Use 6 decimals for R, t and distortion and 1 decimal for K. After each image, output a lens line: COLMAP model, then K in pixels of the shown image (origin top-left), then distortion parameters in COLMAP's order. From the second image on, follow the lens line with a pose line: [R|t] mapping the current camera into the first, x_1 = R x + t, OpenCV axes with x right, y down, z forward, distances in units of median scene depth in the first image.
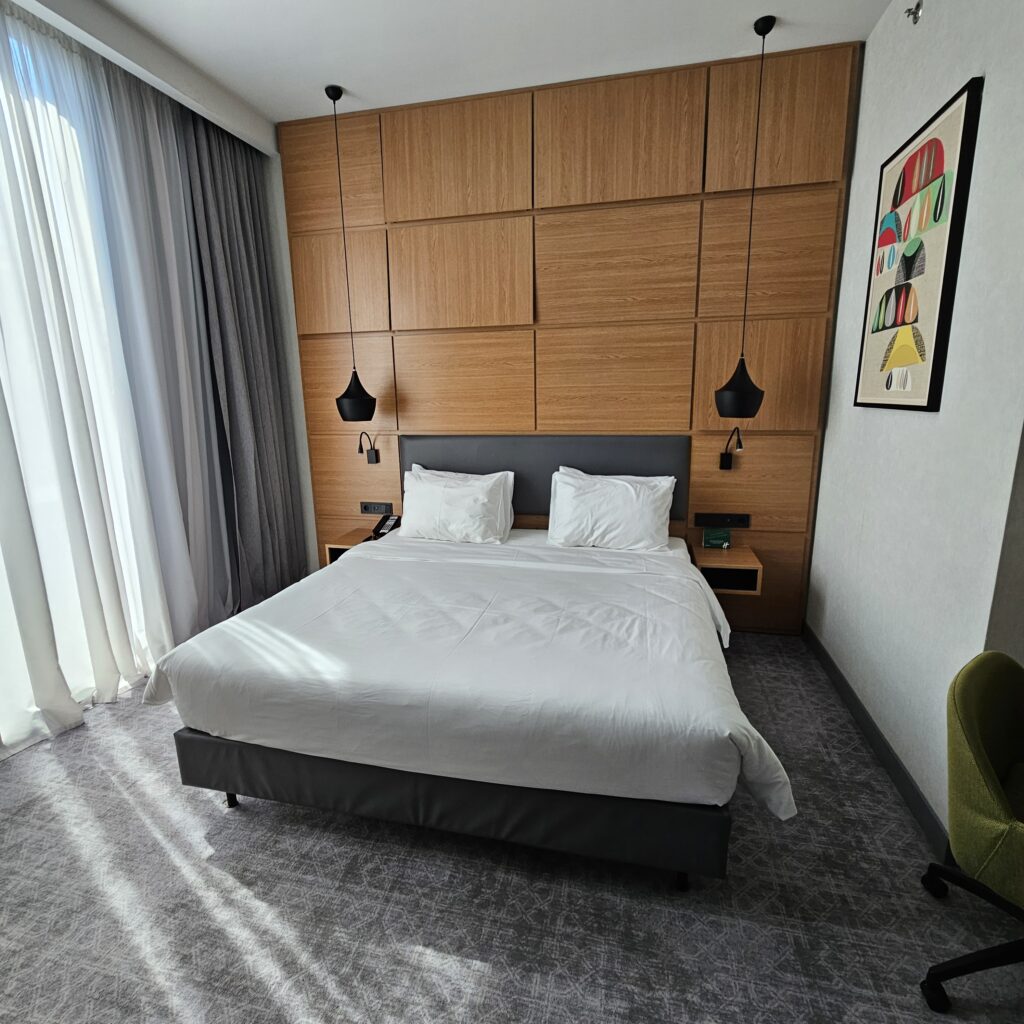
lens RADIAL K [[561.7, 0, 509.3], [0, 561.7, 510.8], [0, 0, 1]] dist [0.000450, 0.000504]
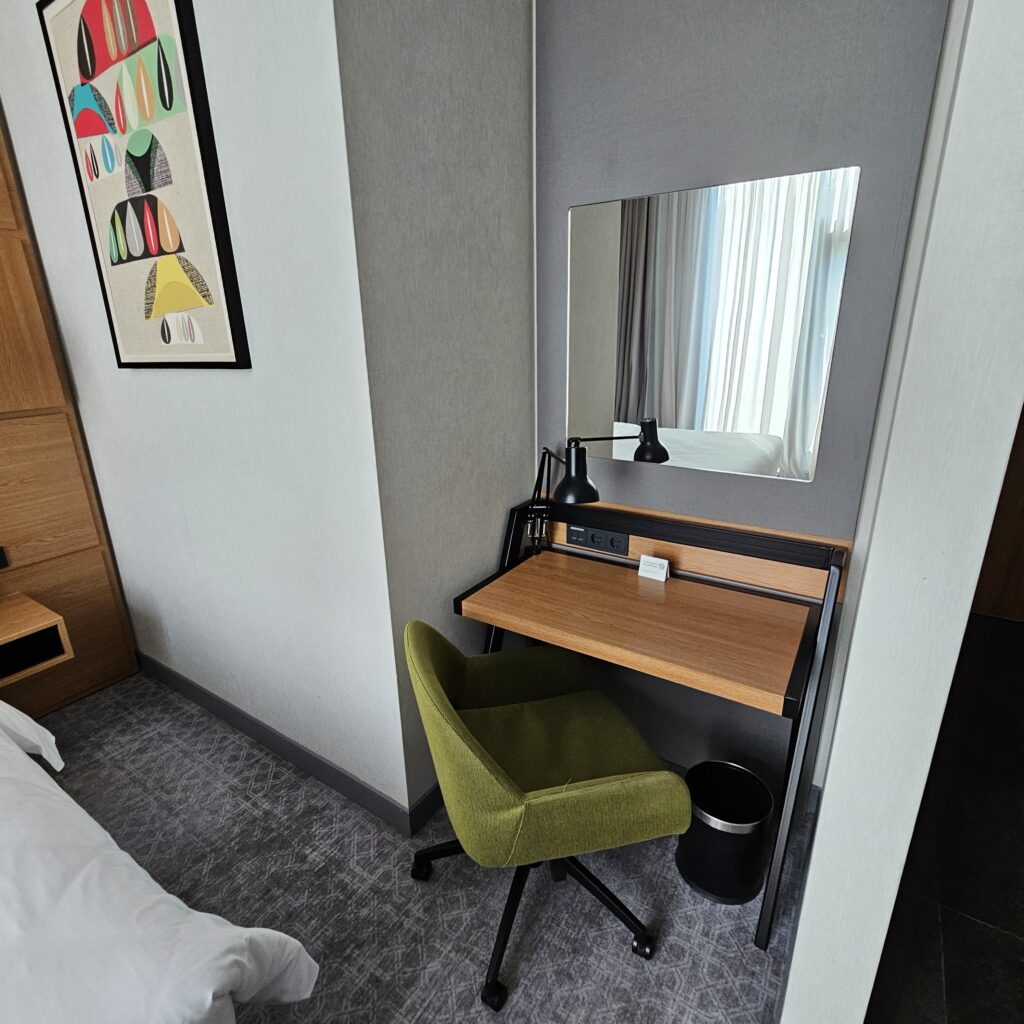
lens RADIAL K [[561.7, 0, 504.8], [0, 561.7, 511.9], [0, 0, 1]] dist [0.000450, 0.000504]
pose [[0.347416, -0.275484, 0.896332, 0.086135], [0.218673, 0.953319, 0.208242, -0.054465], [-0.911857, 0.123657, 0.391440, 0.302121]]
